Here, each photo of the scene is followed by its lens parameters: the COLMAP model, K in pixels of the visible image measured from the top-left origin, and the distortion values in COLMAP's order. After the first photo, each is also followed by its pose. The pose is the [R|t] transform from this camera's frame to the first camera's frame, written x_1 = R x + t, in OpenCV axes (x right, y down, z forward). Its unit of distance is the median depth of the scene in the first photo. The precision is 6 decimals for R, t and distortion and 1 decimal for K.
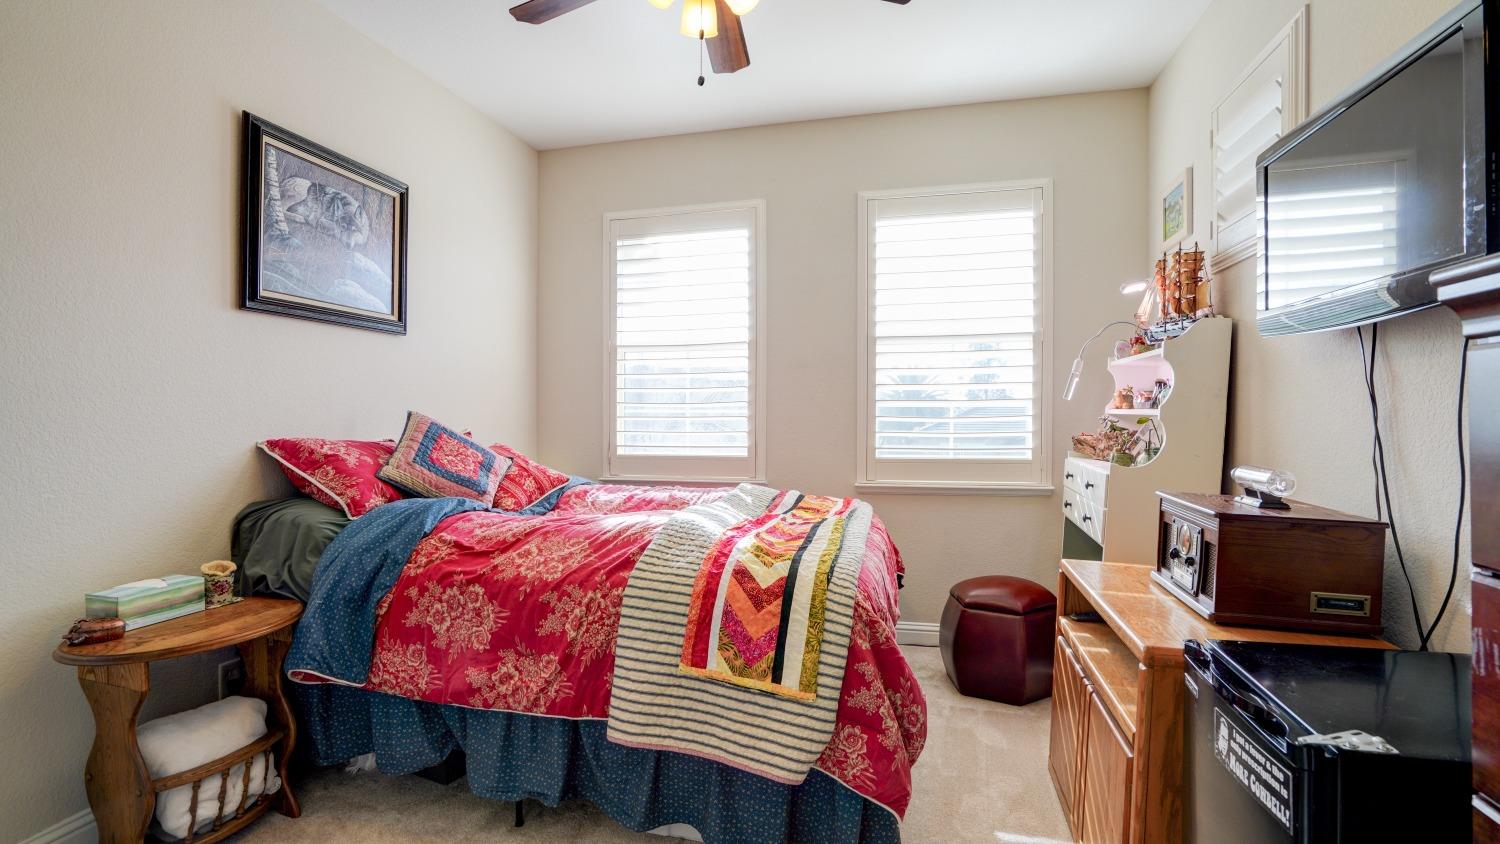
lens RADIAL K [[689.9, 0, 746.5], [0, 689.9, 426.7], [0, 0, 1]] dist [-0.052634, 0.014806]
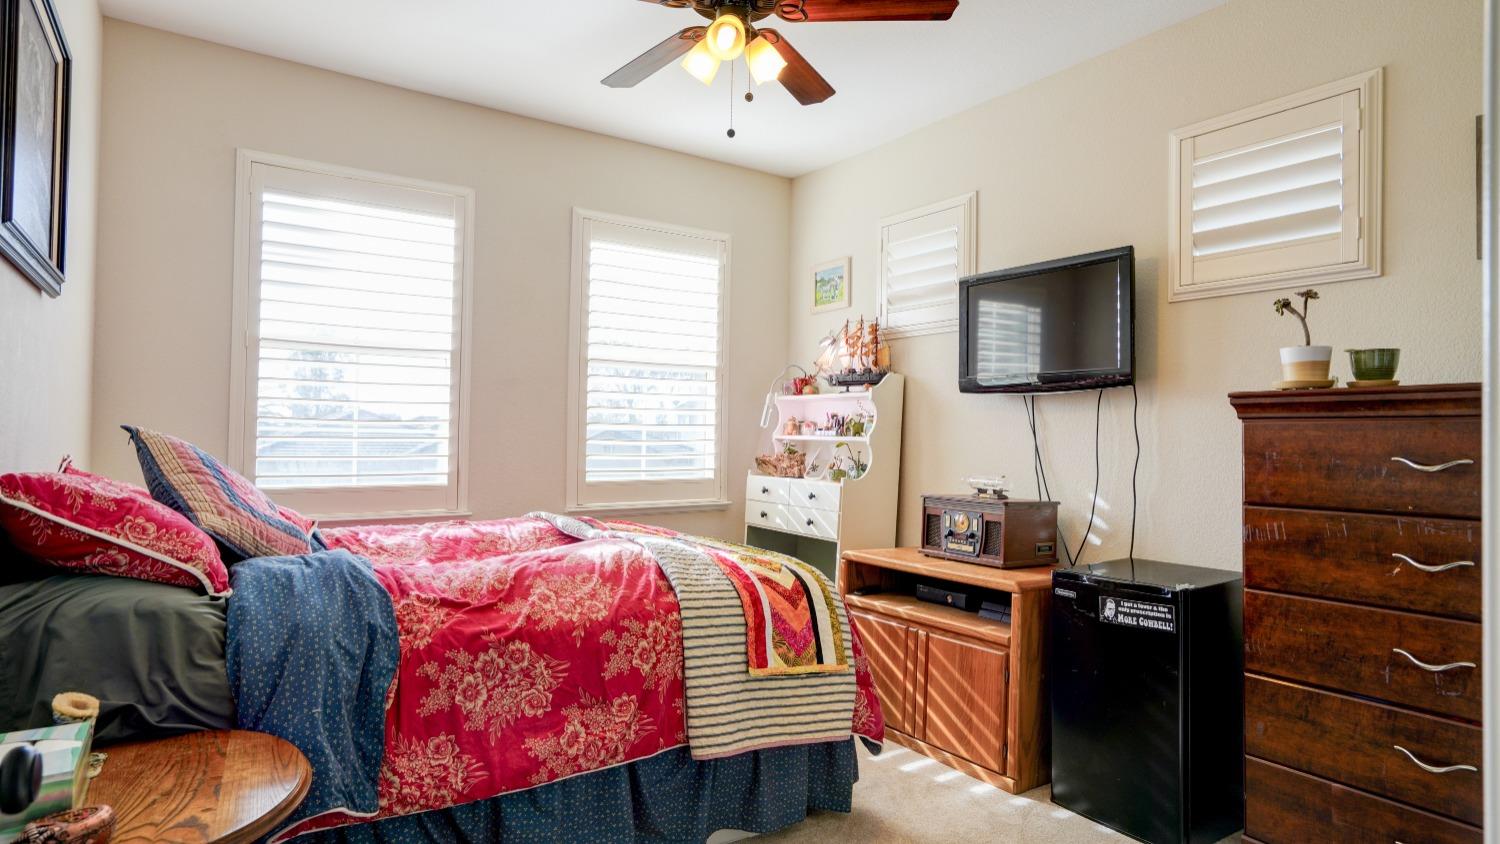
lens RADIAL K [[809.7, 0, 743.8], [0, 809.7, 424.4], [0, 0, 1]] dist [-0.028323, 0.000642]
pose [[0.656141, 0.020750, 0.754353, -0.961631], [0.001218, 0.999591, -0.028555, -0.005527], [-0.754638, 0.019655, 0.655847, 0.137557]]
